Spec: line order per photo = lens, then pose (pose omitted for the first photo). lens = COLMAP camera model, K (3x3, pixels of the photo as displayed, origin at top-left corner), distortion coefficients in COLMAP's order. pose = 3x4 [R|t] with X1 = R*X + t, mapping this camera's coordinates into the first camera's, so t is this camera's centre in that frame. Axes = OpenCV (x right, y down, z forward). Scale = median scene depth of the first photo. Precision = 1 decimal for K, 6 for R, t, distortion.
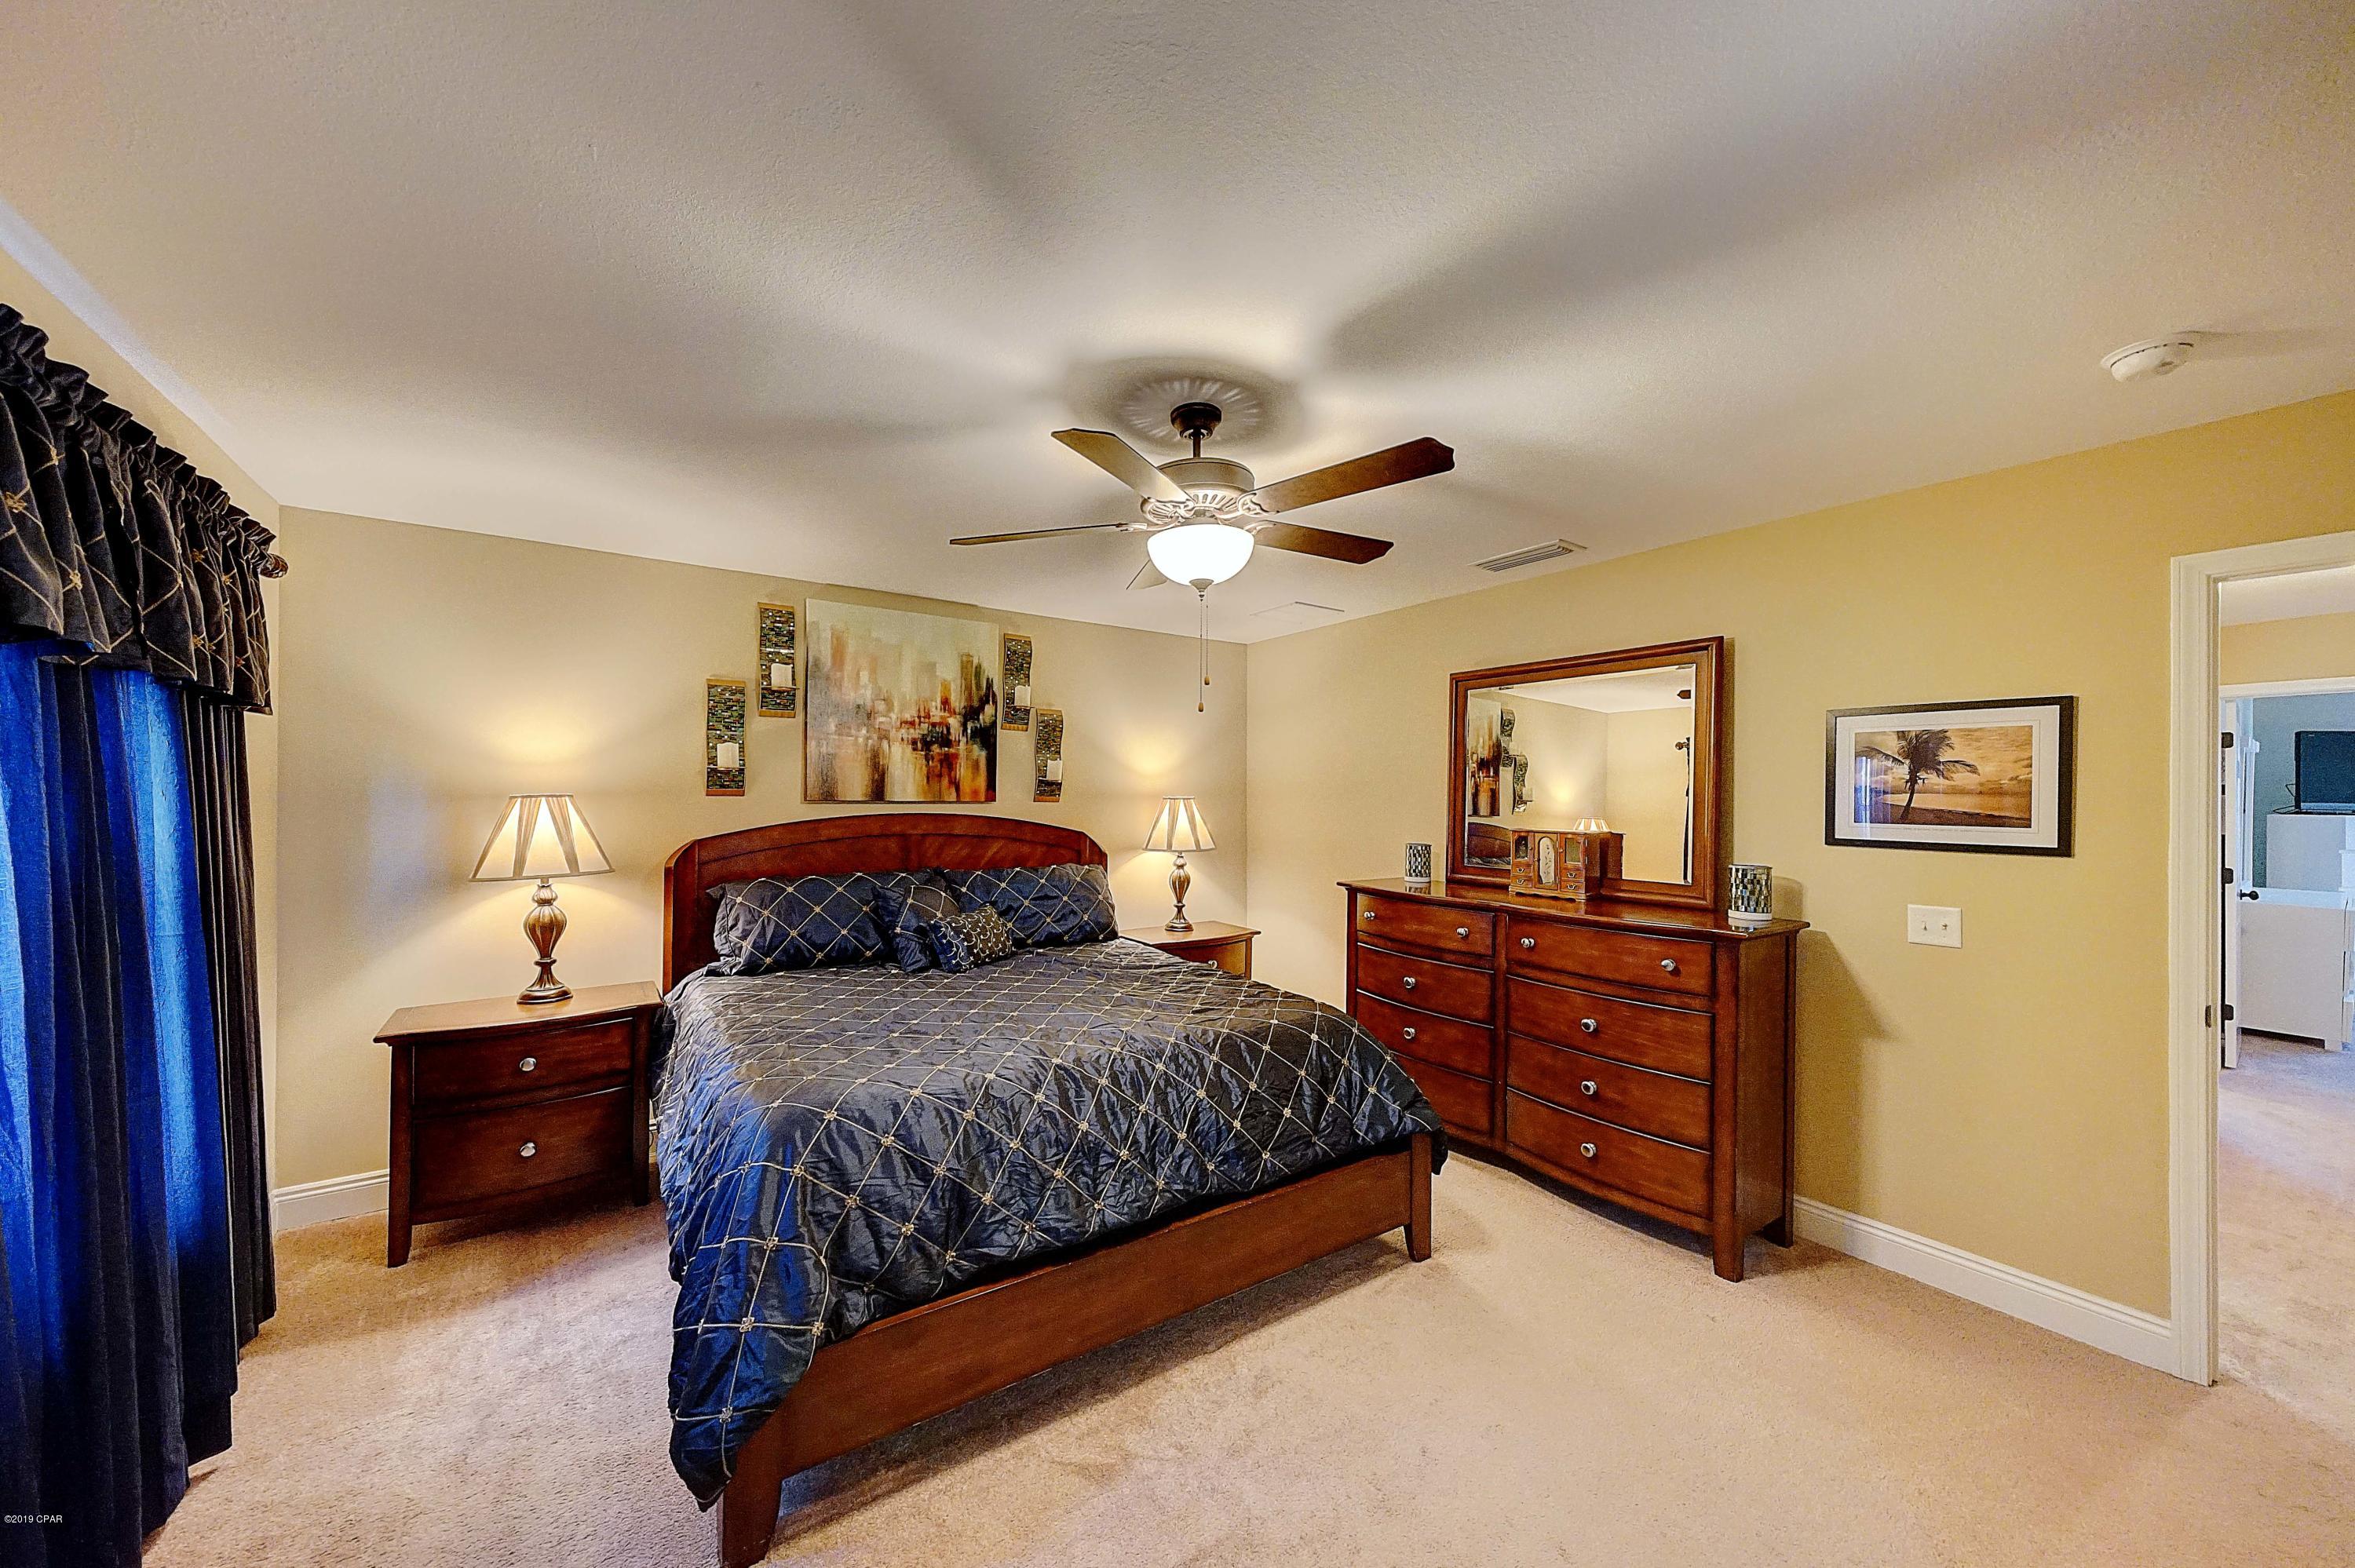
lens RADIAL K [[810.9, 0, 1164.1], [0, 810.9, 775.8], [0, 0, 1]] dist [-0.000681, -0.000037]
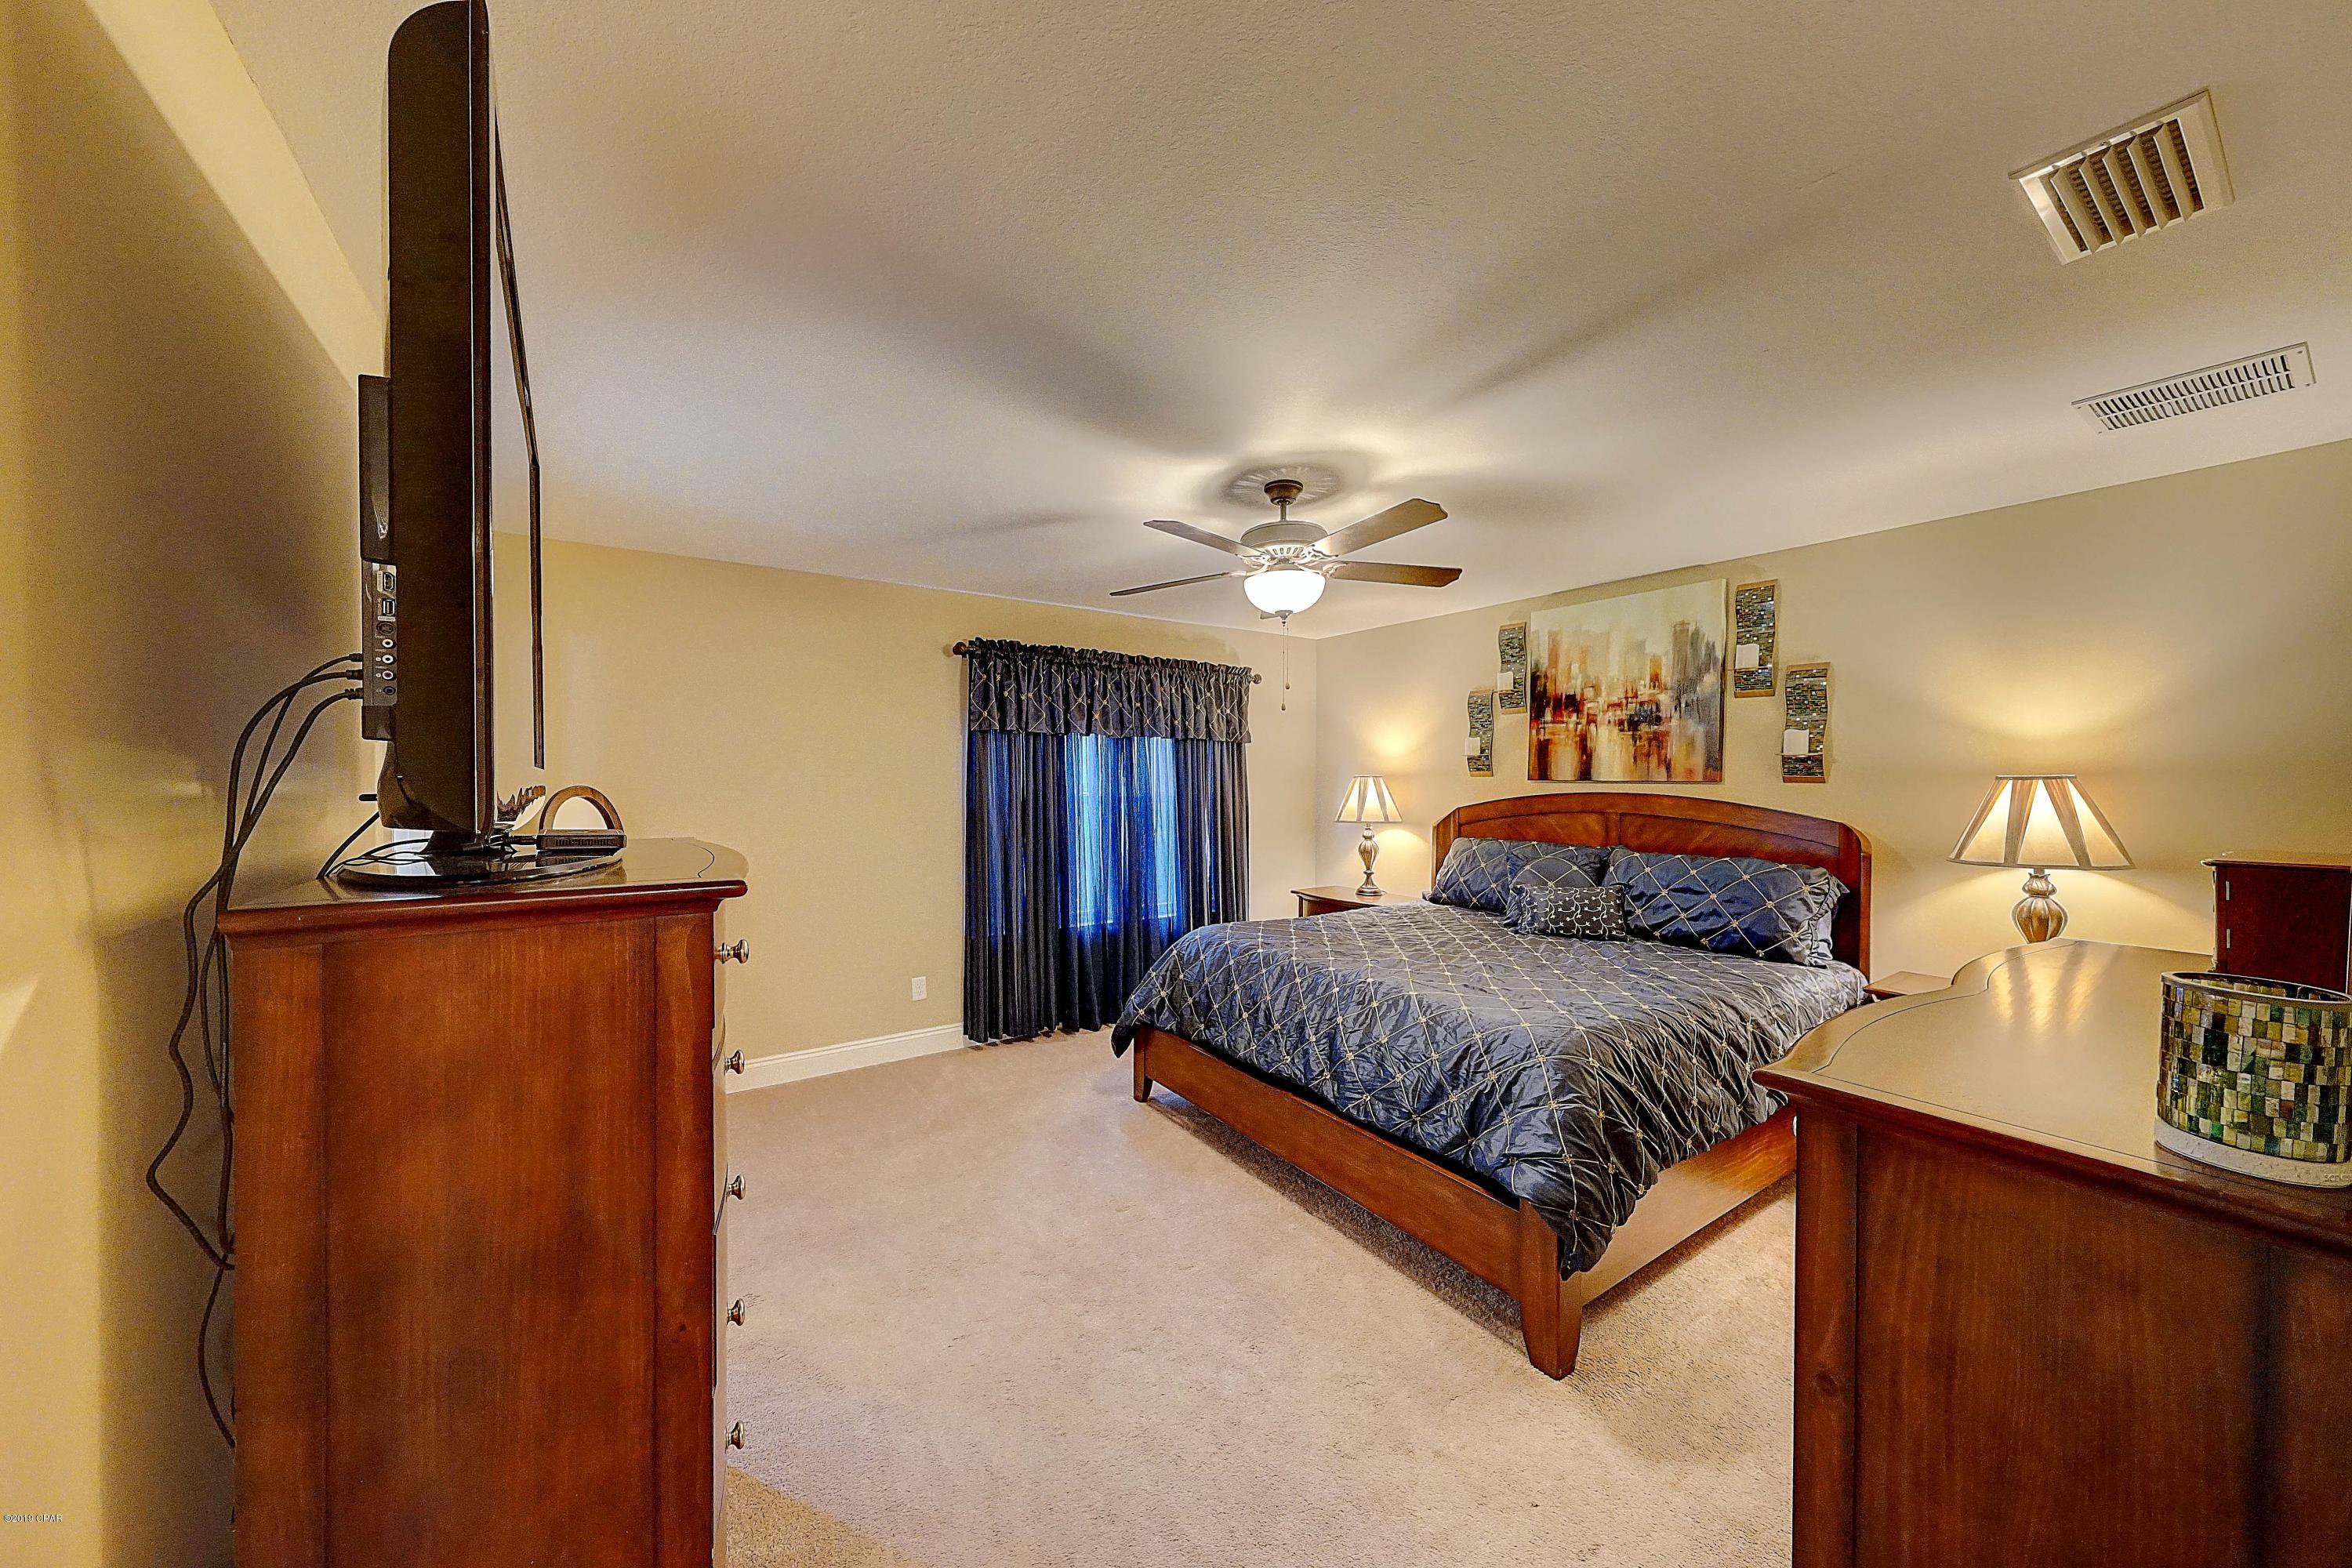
lens RADIAL K [[810.0, 0, 1162.6], [0, 810.0, 775.8], [0, 0, 1]] dist [-0.000681, -0.000037]
pose [[-0.013721, -0.000793, -0.999906, 0.708114], [0.030449, 0.999536, -0.001211, 0.008400], [0.999442, -0.030463, -0.013691, 0.425307]]
